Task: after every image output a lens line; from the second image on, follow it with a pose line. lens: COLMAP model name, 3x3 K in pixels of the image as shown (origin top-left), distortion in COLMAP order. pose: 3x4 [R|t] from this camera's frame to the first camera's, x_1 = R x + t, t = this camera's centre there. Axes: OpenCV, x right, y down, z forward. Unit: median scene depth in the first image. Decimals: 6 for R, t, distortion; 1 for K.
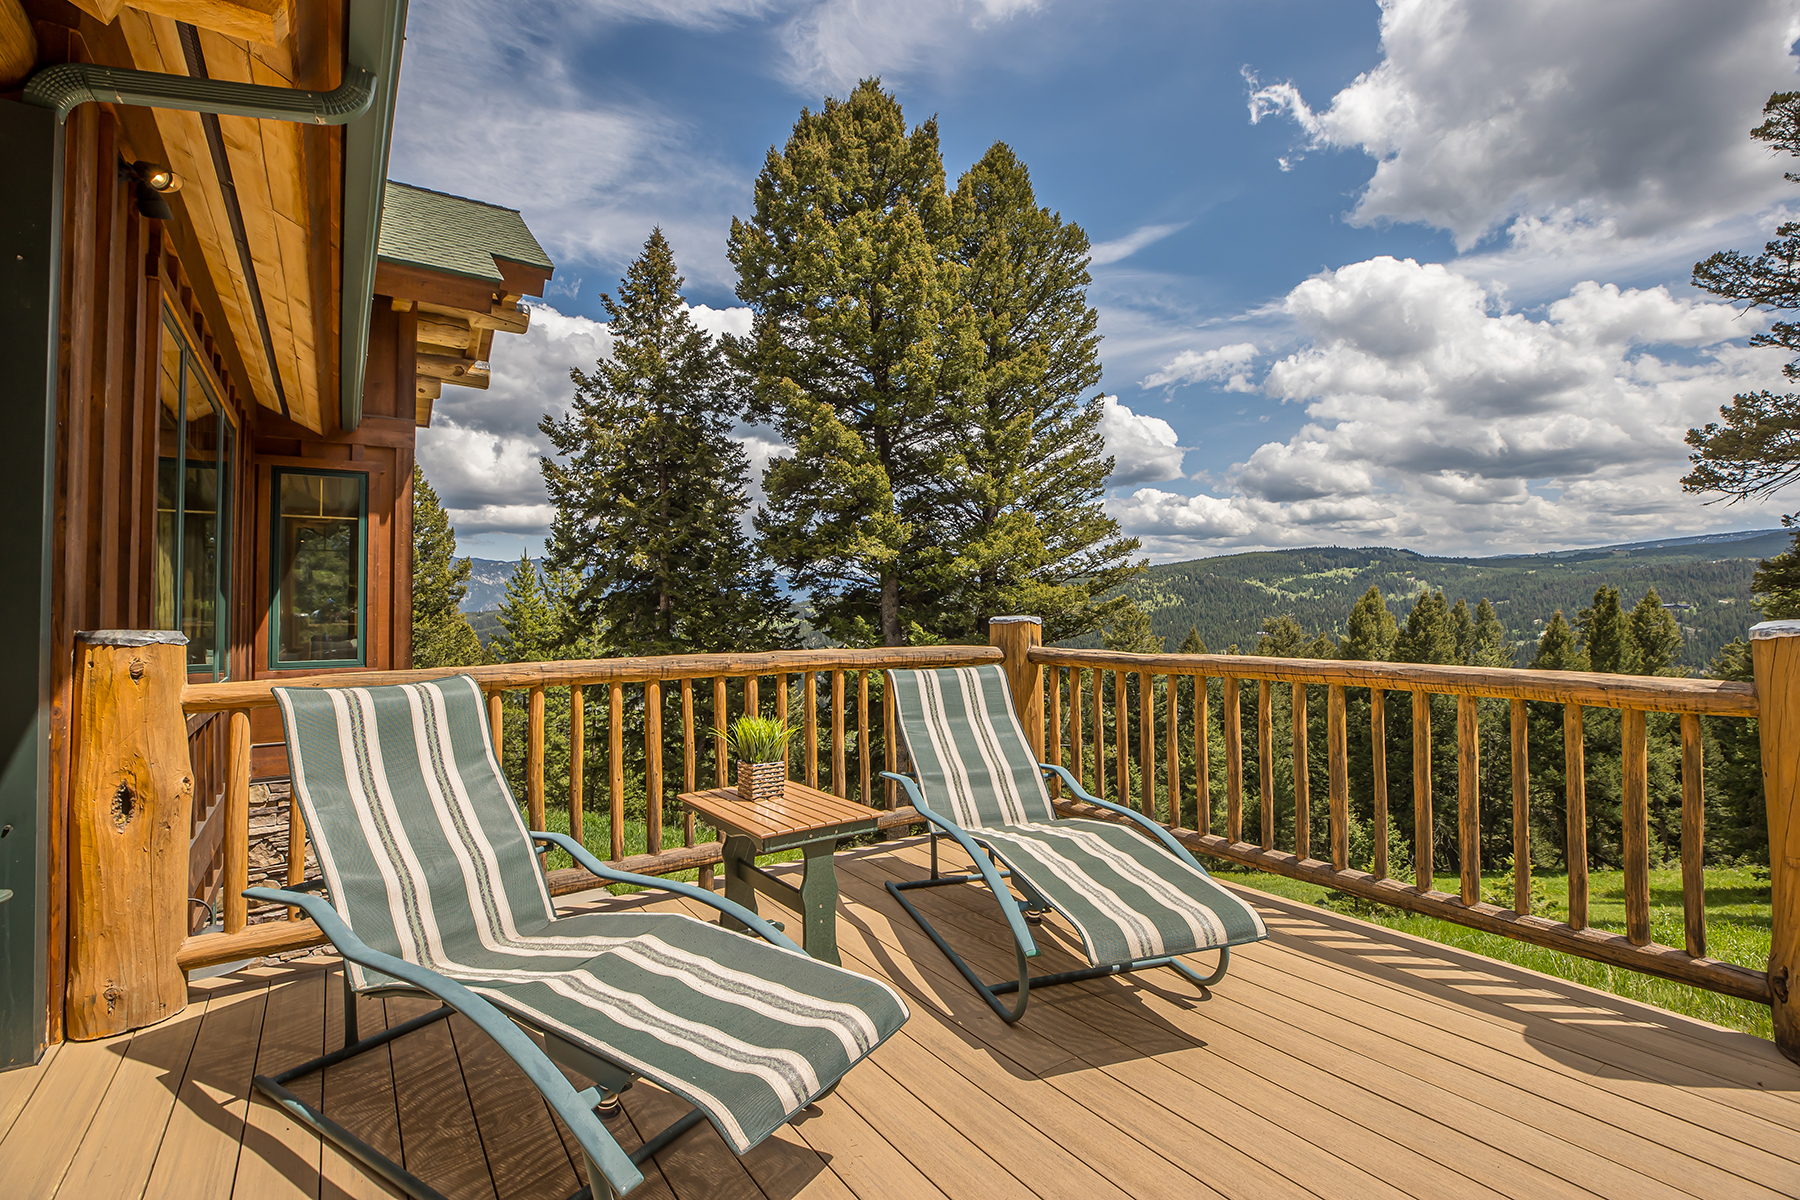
lens RADIAL K [[822.2, 0, 892.4], [0, 822.2, 580.8], [0, 0, 1]] dist [-0.040483, 0.011744]
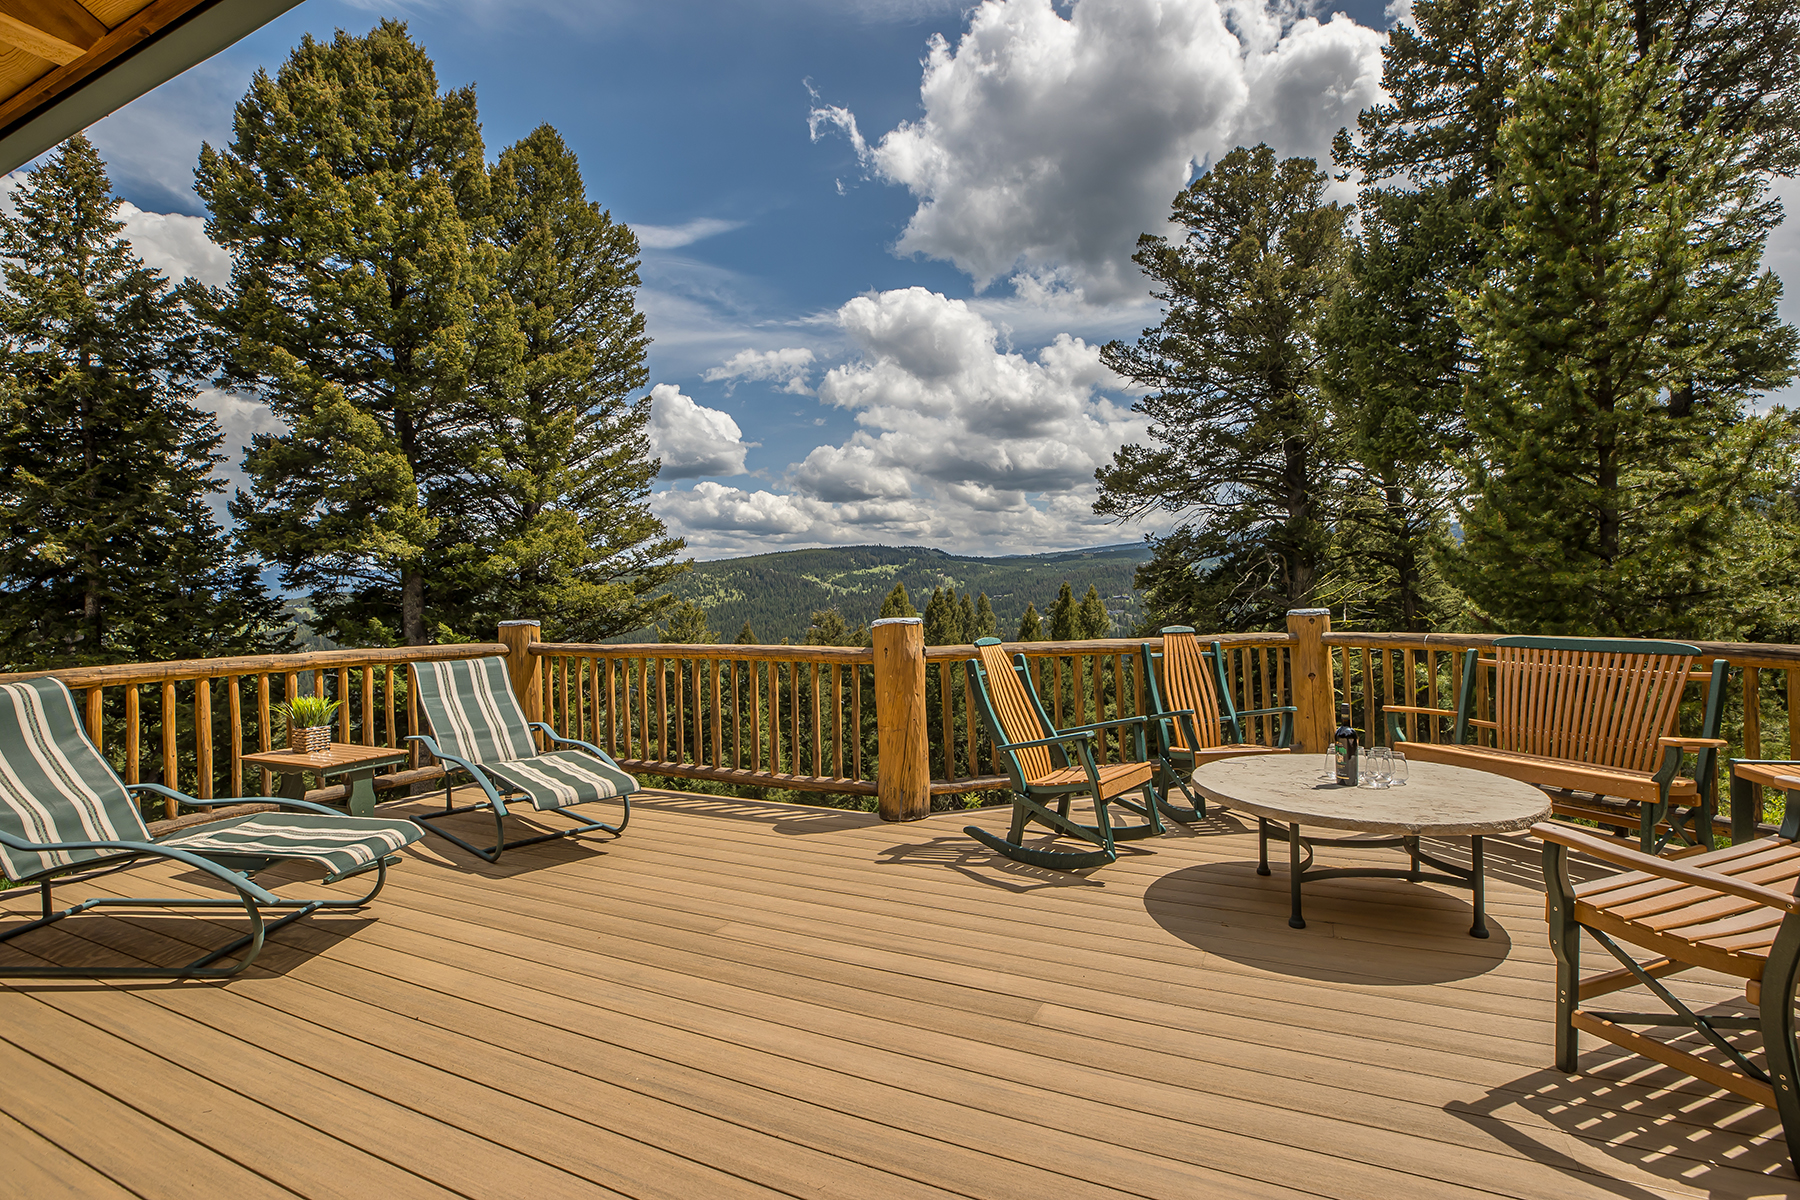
lens RADIAL K [[866.4, 0, 914.4], [0, 866.4, 583.1], [0, 0, 1]] dist [-0.043082, 0.013022]
pose [[0.864137, 0.000253, 0.503257, 0.000518], [-0.005445, 0.999946, 0.008847, -0.006585], [-0.503227, -0.010385, 0.864092, -0.103747]]
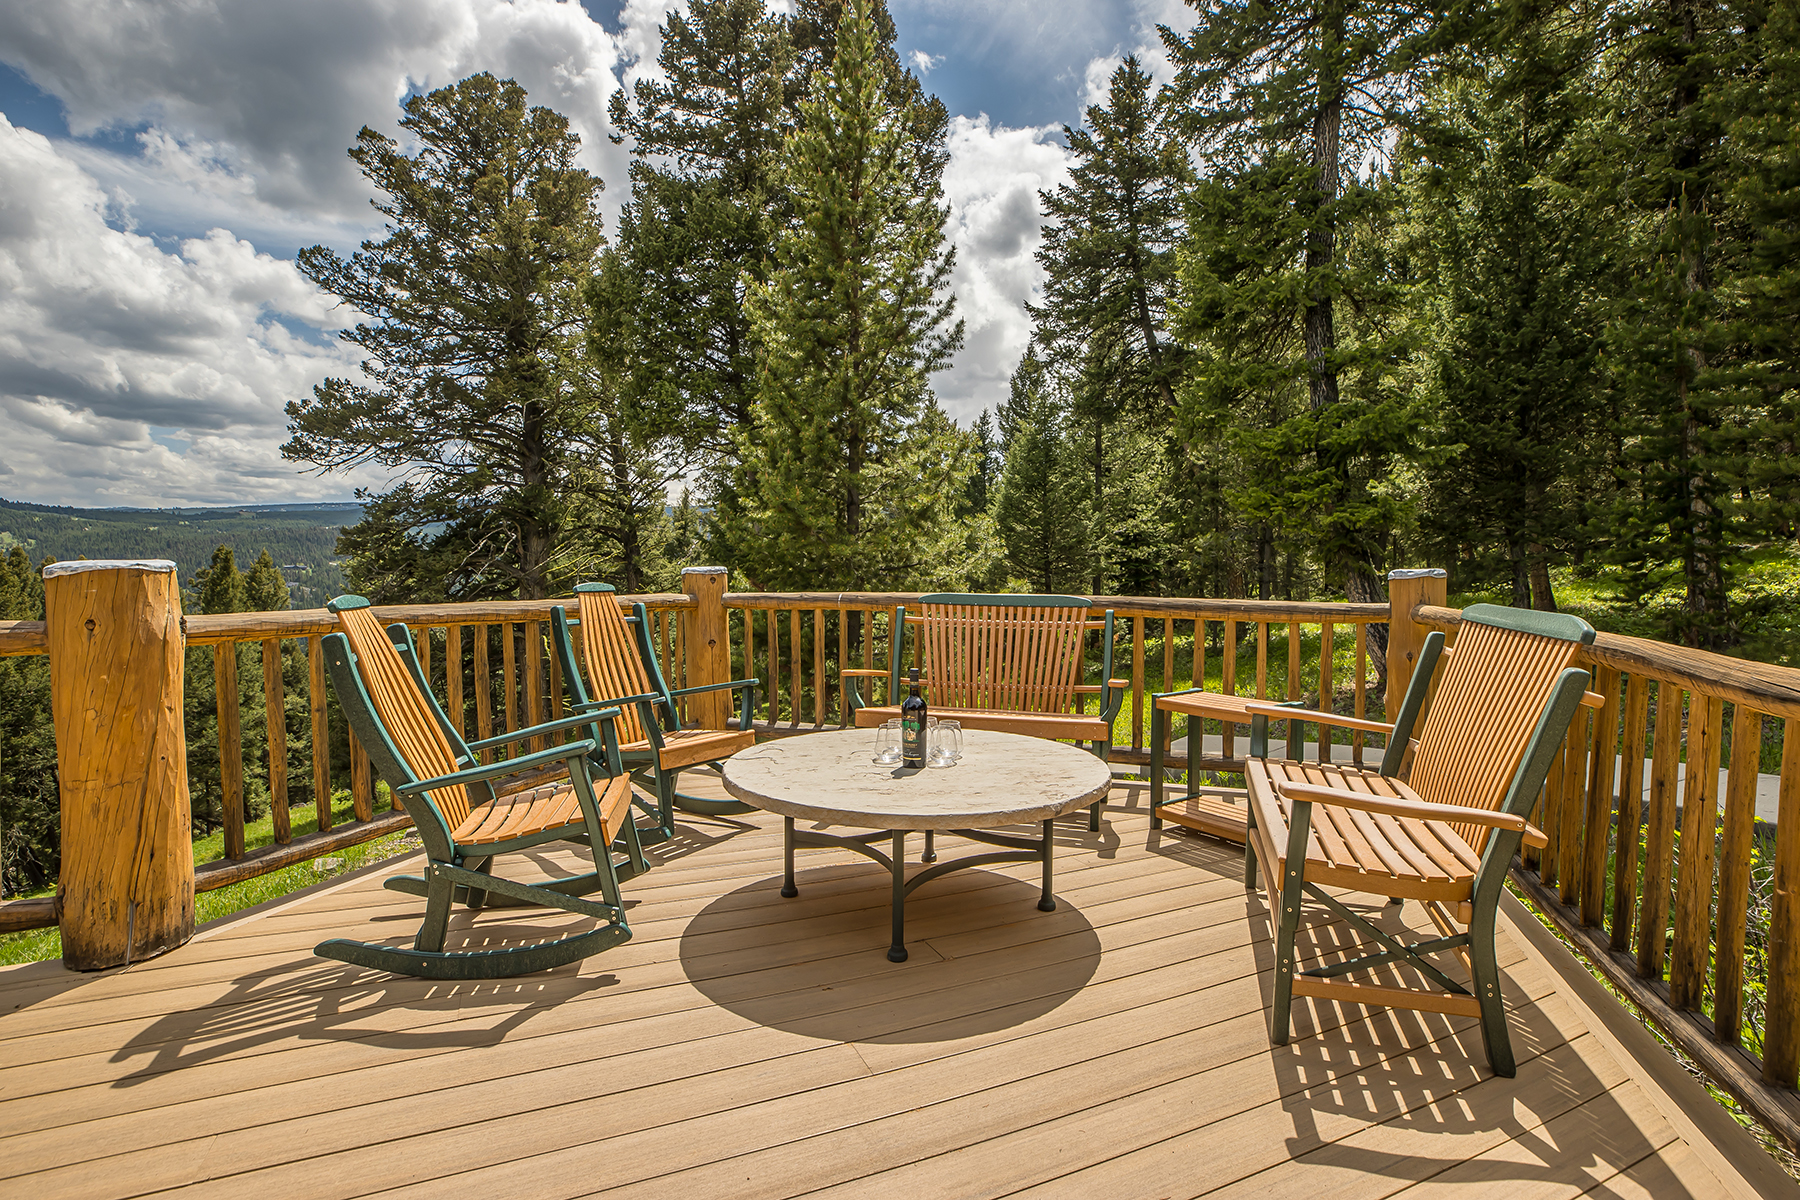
lens RADIAL K [[866.4, 0, 914.4], [0, 866.4, 583.1], [0, 0, 1]] dist [-0.043082, 0.013022]
pose [[0.171237, -0.010546, 0.985173, 0.019836], [-0.039123, 0.999081, 0.017495, 0.001466], [-0.984453, -0.041539, 0.170667, -0.029060]]
